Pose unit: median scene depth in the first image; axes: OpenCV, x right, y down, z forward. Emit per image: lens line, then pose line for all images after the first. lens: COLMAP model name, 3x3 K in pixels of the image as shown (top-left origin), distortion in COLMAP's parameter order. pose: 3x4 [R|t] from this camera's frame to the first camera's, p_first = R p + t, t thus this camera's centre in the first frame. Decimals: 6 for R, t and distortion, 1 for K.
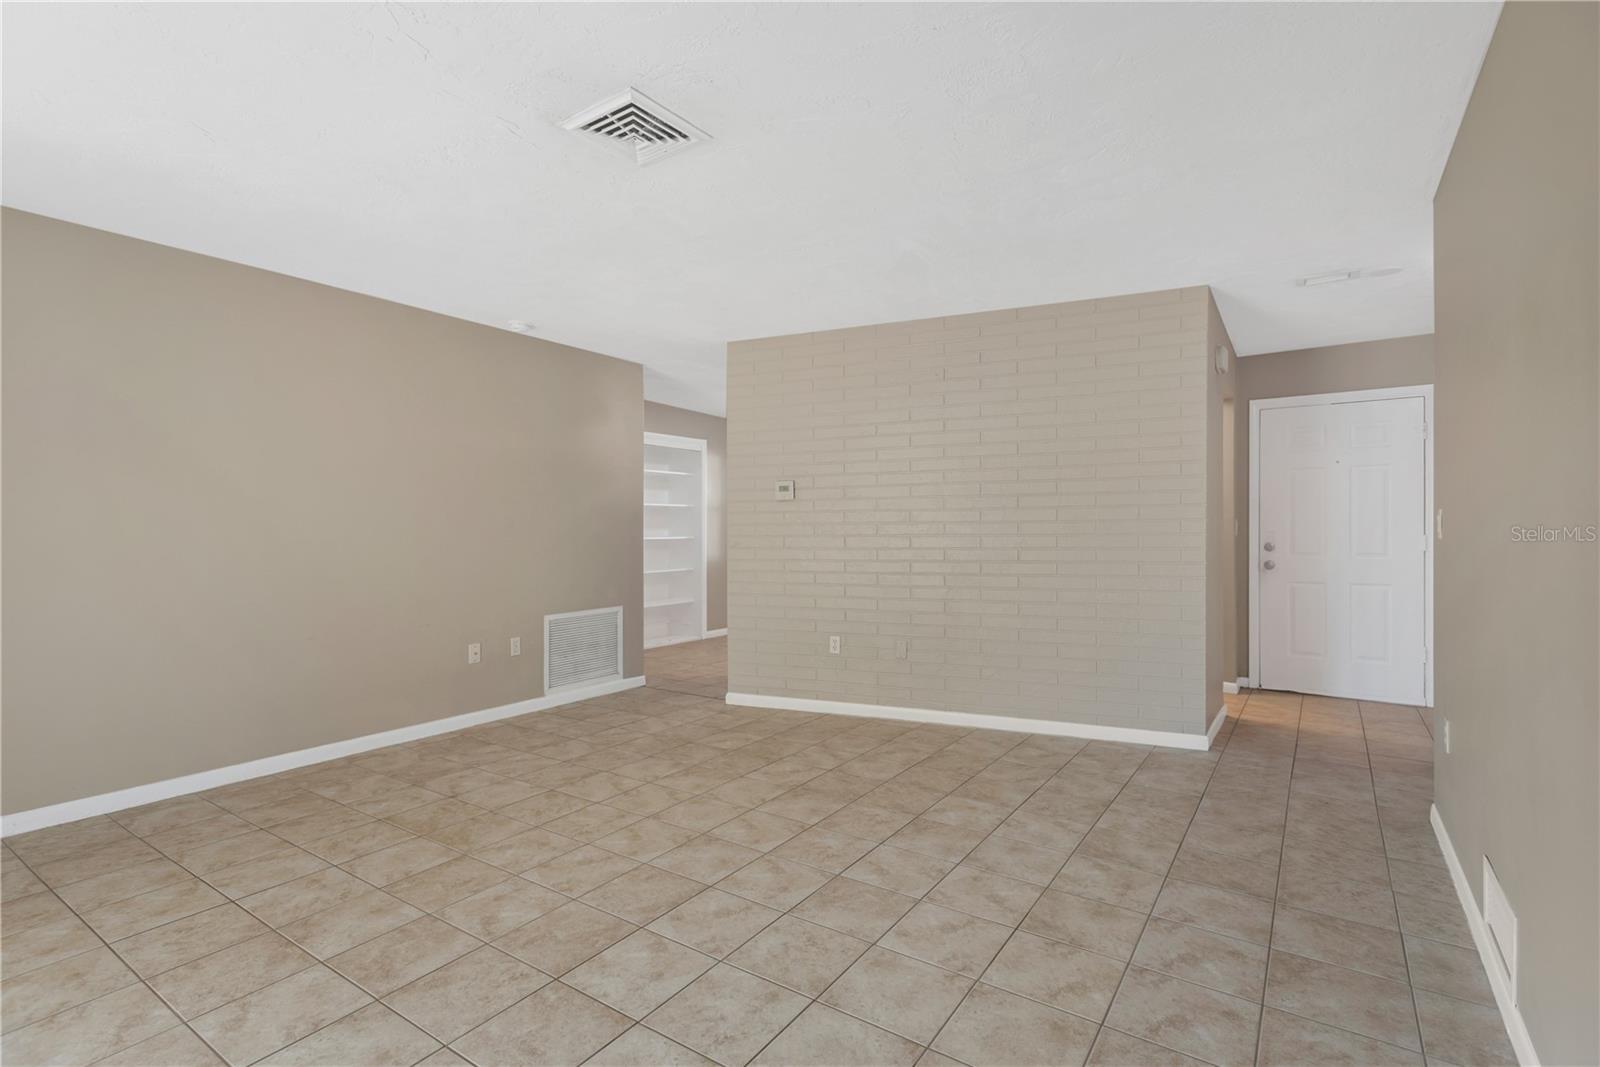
lens RADIAL K [[759.8, 0, 795.6], [0, 759.8, 532.8], [0, 0, 1]] dist [0.014164, -0.003418]
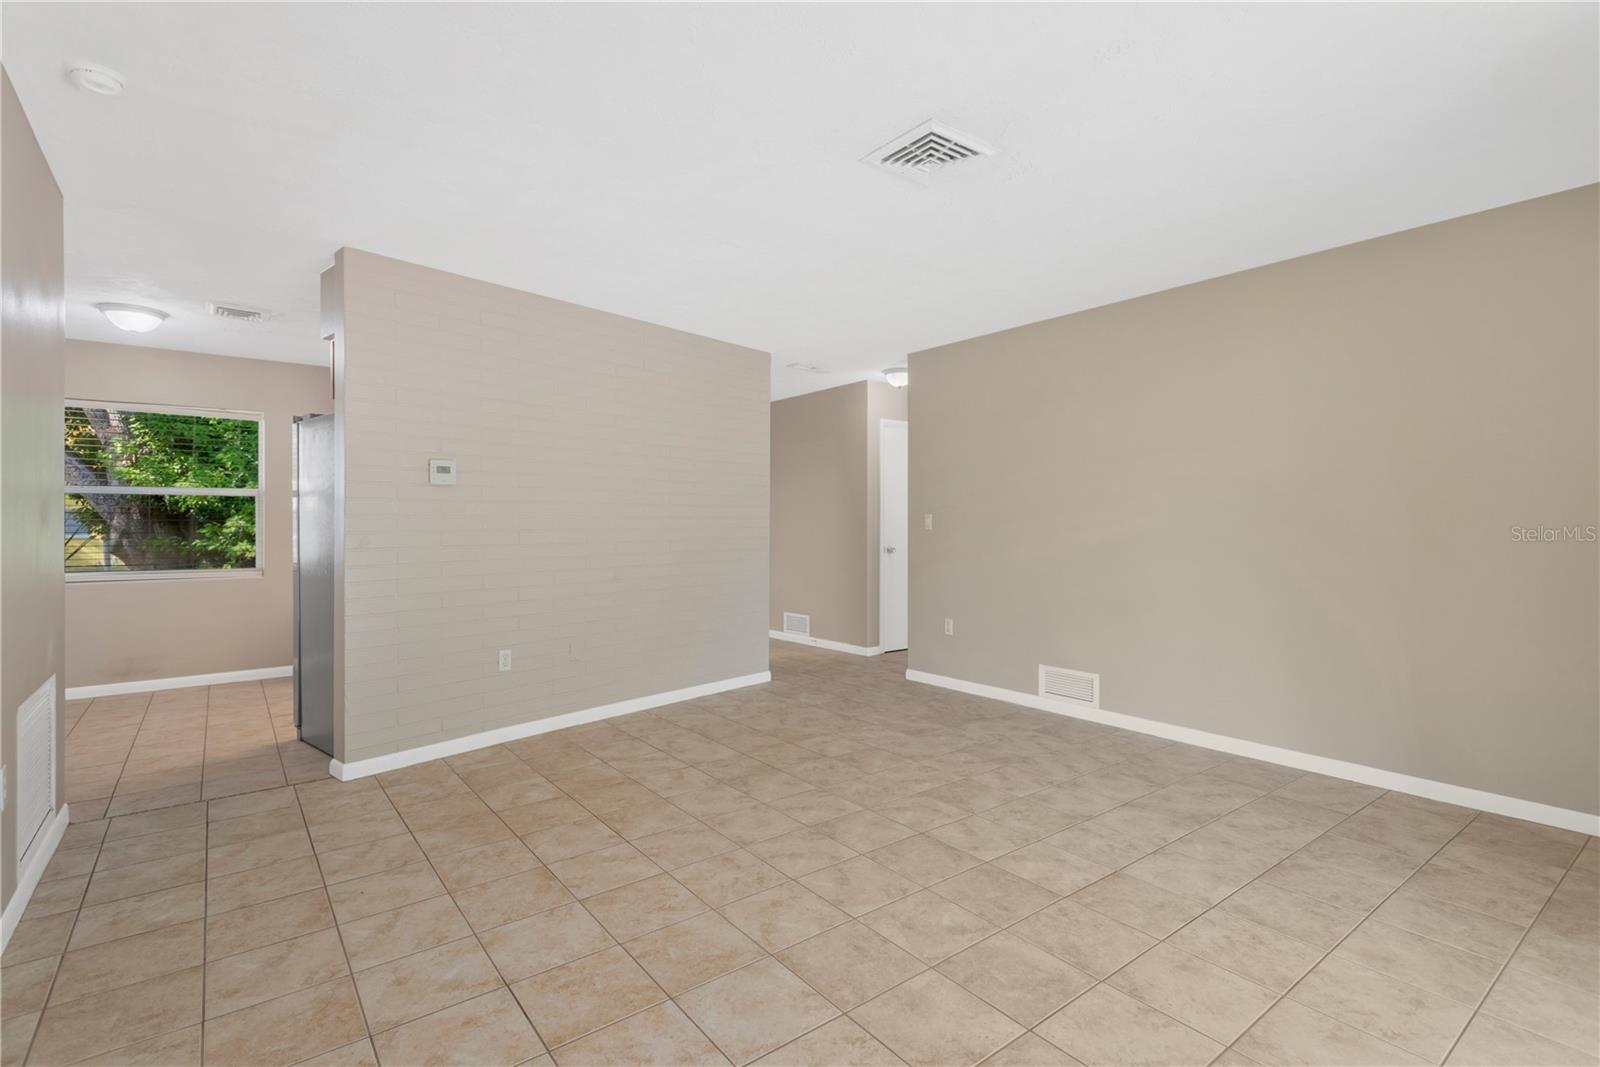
lens RADIAL K [[759.8, 0, 808.3], [0, 759.8, 524.4], [0, 0, 1]] dist [0.014164, -0.003418]
pose [[0.294257, 0.004605, 0.955715, -0.981721], [0.004724, 0.999969, -0.006273, 0.005489], [-0.955715, 0.006361, 0.294226, 0.643426]]
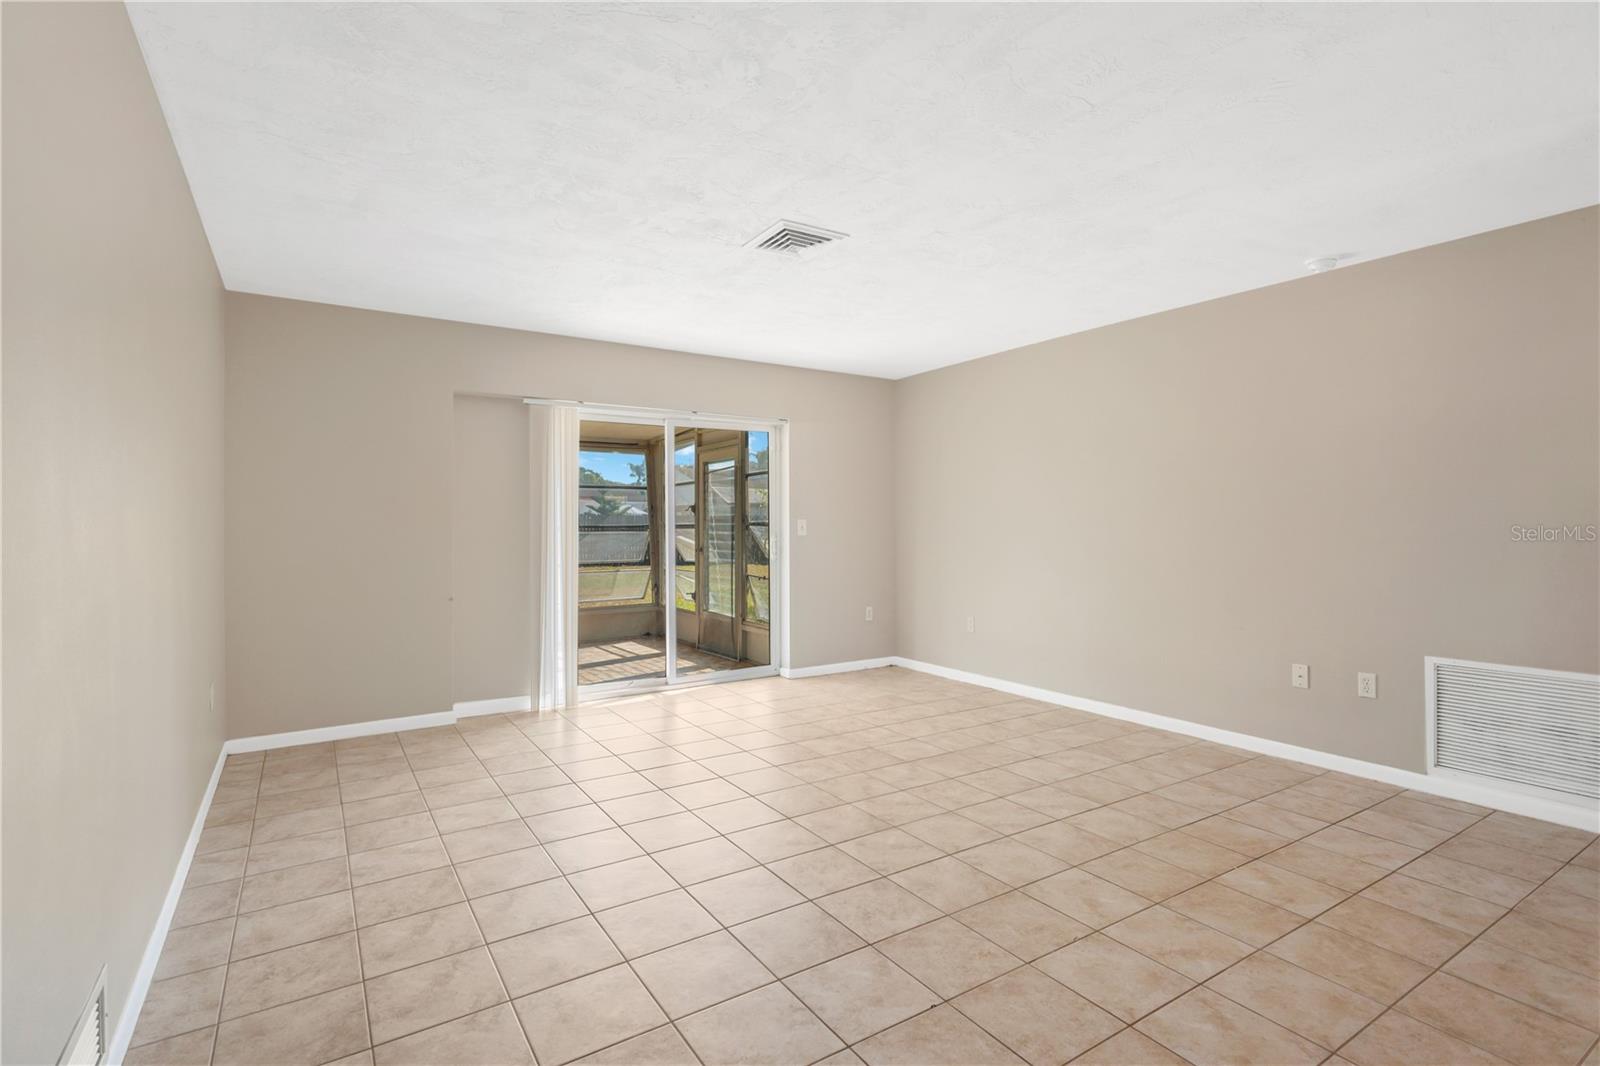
lens RADIAL K [[759.8, 0, 790.2], [0, 759.8, 527.8], [0, 0, 1]] dist [0.014164, -0.003418]
pose [[-0.387976, 0.011661, -0.921596, 0.800374], [-0.000524, 0.999917, 0.012873, -0.019806], [0.921670, 0.005477, -0.387937, 1.156646]]
